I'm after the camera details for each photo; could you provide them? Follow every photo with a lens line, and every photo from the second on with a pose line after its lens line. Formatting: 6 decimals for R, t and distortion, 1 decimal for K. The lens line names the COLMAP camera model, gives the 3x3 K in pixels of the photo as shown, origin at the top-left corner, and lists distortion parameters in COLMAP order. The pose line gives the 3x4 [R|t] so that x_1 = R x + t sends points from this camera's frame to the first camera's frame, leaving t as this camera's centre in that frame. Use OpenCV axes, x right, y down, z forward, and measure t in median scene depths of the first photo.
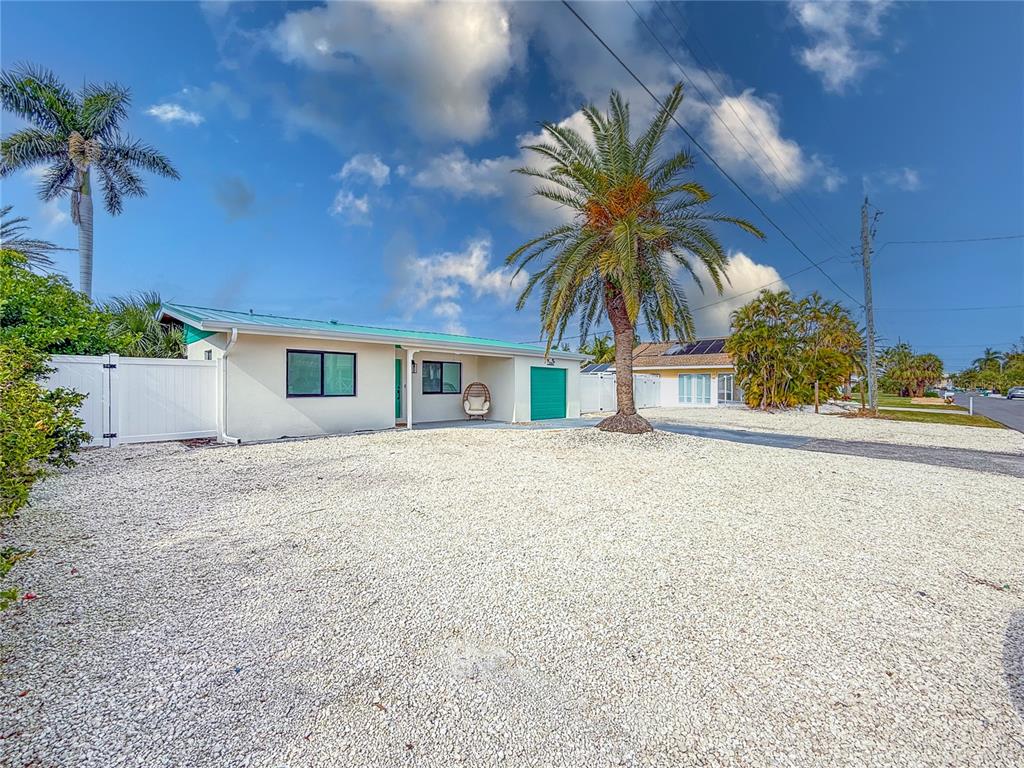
lens RADIAL K [[414.0, 0, 512.0], [0, 414.0, 384.0], [0, 0, 1]] dist [-0.002638, -0.000496]
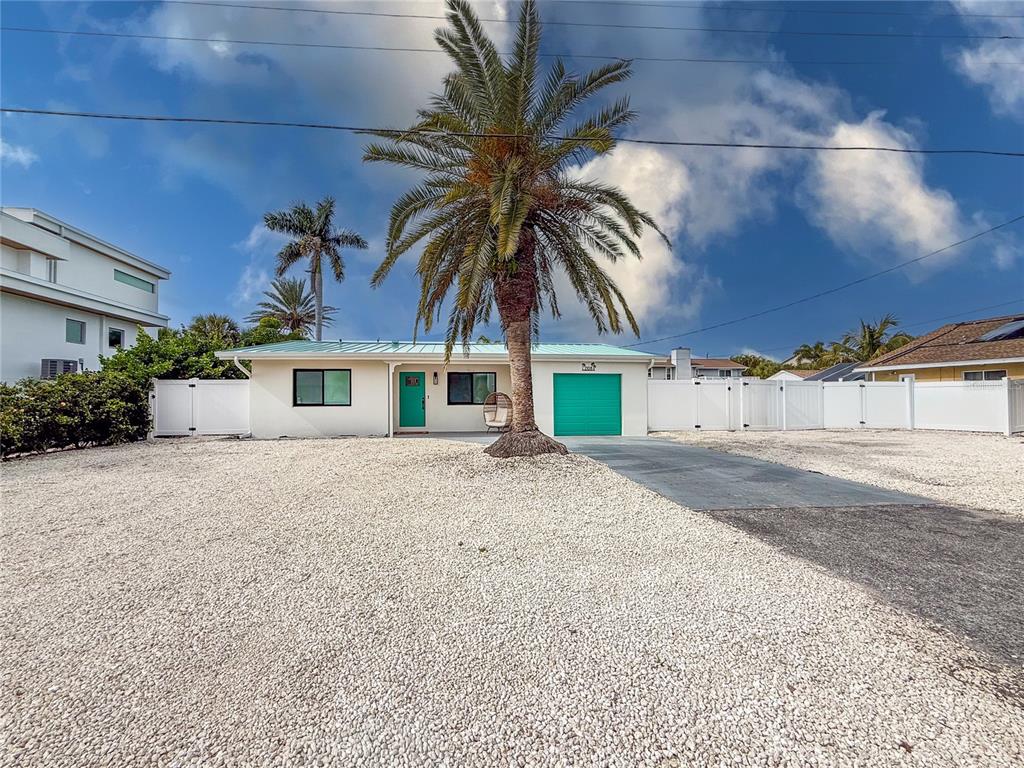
lens RADIAL K [[414.0, 0, 512.0], [0, 414.0, 384.0], [0, 0, 1]] dist [-0.002638, -0.000496]
pose [[0.778882, -0.025171, -0.626666, 0.540547], [0.009321, 0.999549, -0.028563, 0.004127], [0.627102, 0.016406, 0.778765, 0.285225]]
